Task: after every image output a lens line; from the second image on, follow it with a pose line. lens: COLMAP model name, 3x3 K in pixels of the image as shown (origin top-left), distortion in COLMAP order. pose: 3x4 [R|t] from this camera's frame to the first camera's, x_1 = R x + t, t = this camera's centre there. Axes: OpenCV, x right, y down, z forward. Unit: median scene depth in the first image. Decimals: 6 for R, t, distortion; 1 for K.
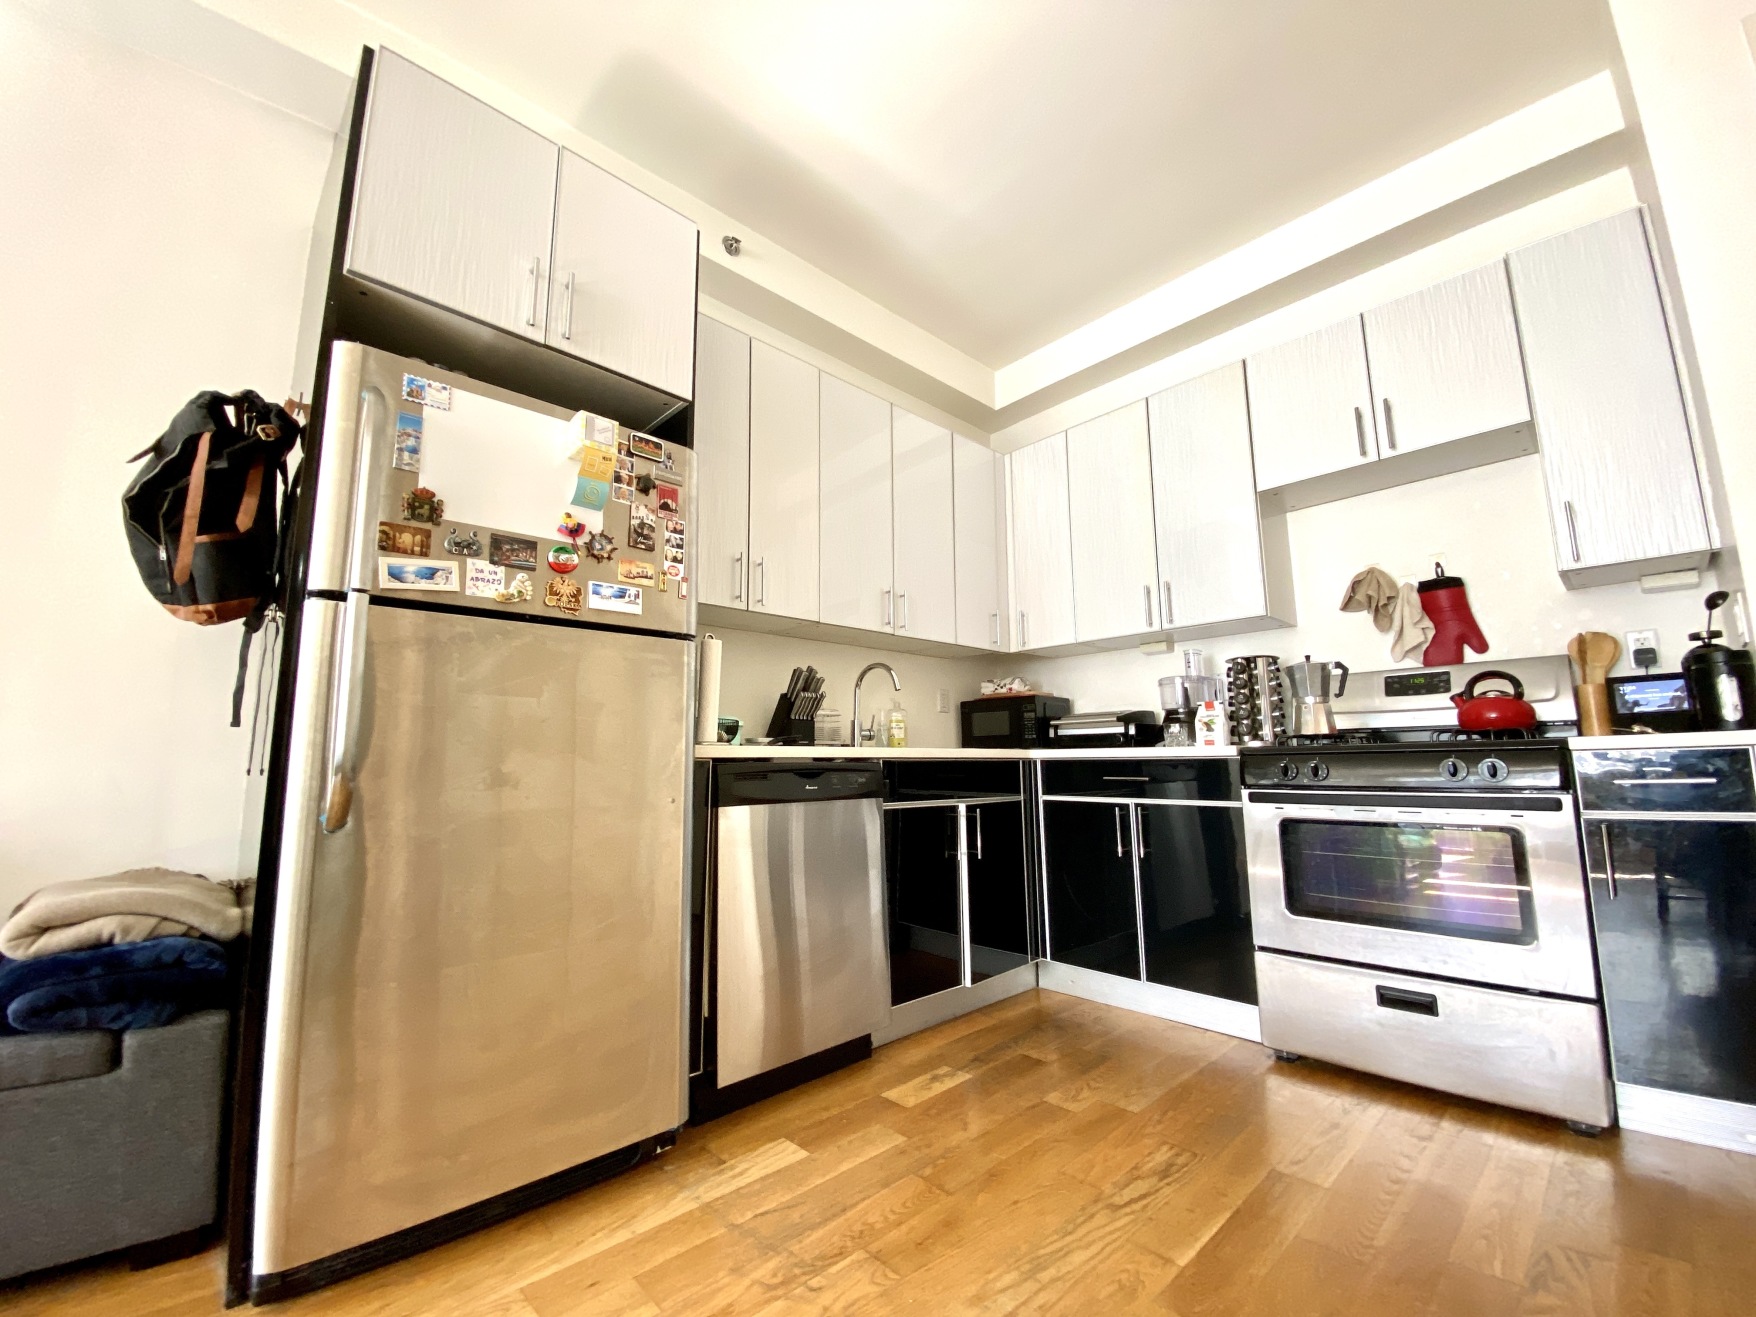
lens RADIAL K [[707.4, 0, 875.0], [0, 707.4, 655.4], [0, 0, 1]] dist [0.002292, -0.007335]
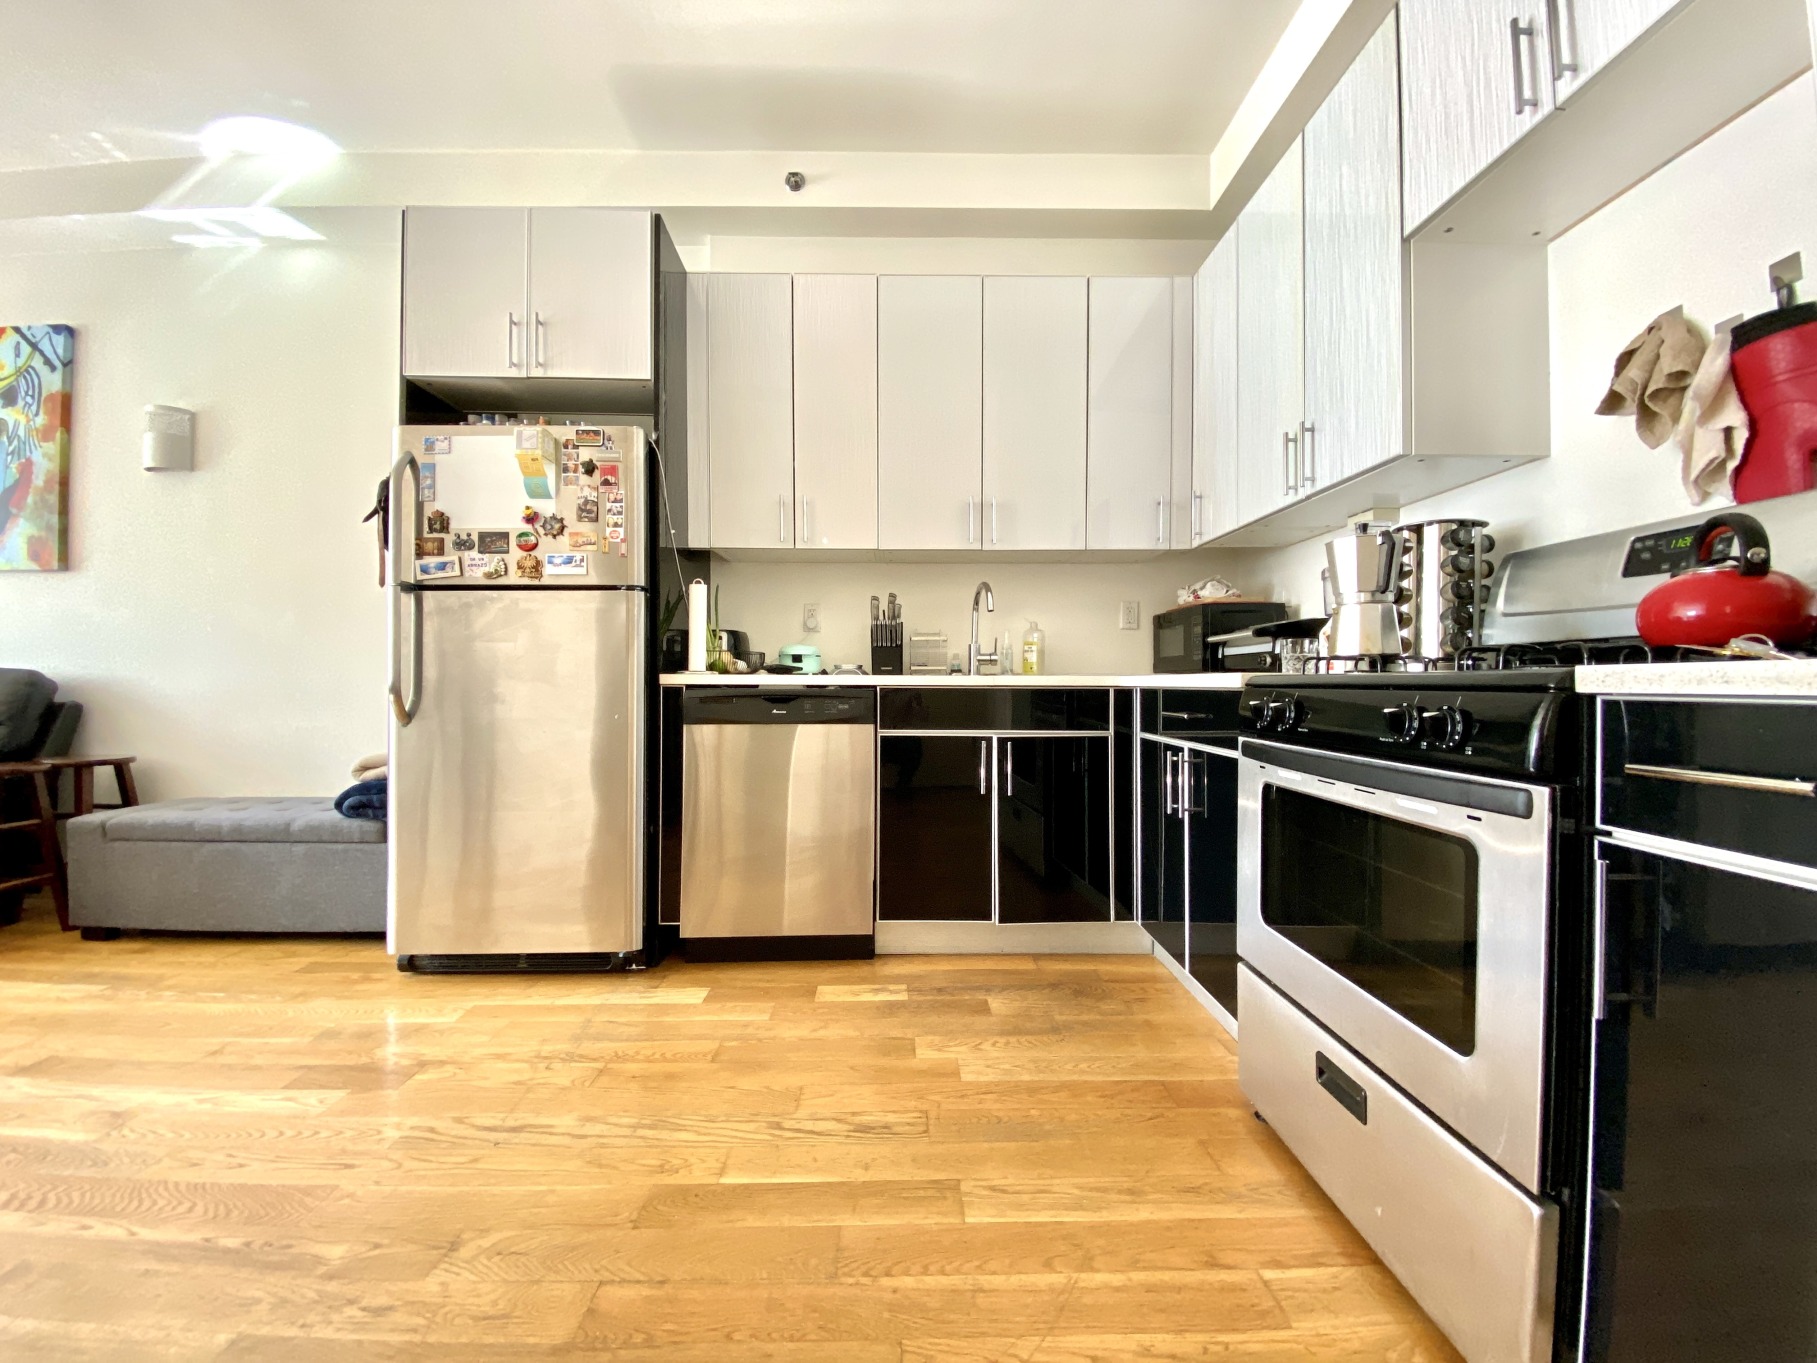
lens RADIAL K [[715.9, 0, 910.8], [0, 715.9, 689.0], [0, 0, 1]] dist [-0.009969, -0.000223]
pose [[0.755261, 0.014785, -0.655258, 0.910298], [0.090918, 0.987717, 0.127079, 0.034353], [0.649088, -0.155552, 0.744640, 0.359928]]
